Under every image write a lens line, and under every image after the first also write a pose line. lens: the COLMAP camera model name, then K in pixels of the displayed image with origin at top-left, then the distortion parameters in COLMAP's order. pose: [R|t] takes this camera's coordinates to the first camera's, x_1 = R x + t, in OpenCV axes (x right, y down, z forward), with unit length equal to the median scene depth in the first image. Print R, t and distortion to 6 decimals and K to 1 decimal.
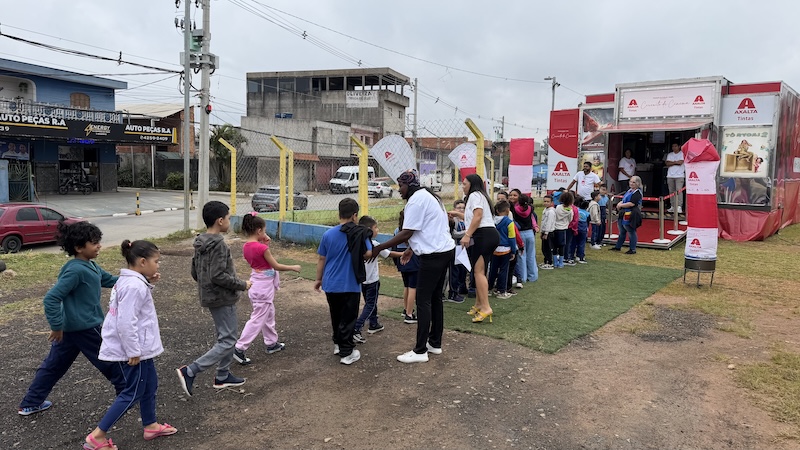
lens RADIAL K [[563.9, 0, 400.1], [0, 563.9, 225.3], [0, 0, 1]] dist [0.072599, -0.095890]
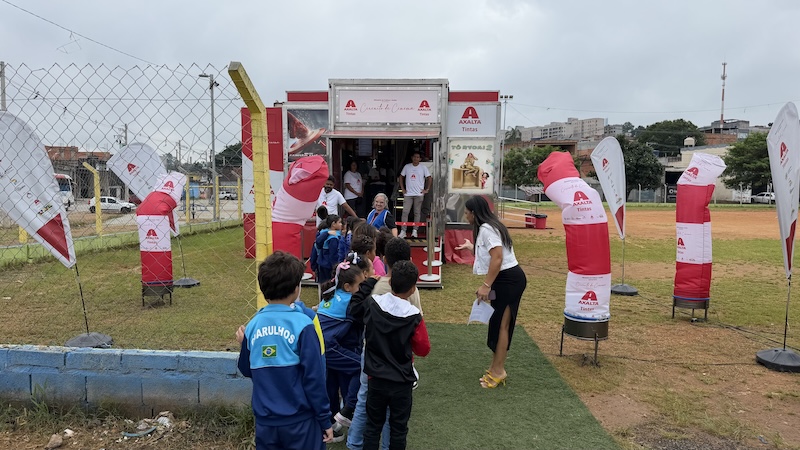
lens RADIAL K [[563.9, 0, 400.2], [0, 563.9, 226.6], [0, 0, 1]] dist [0.072599, -0.095890]
pose [[0.803228, -0.048084, 0.593728, -0.020052], [0.063078, 0.997998, -0.004510, -0.029833], [-0.592322, 0.041074, 0.804653, 0.290083]]
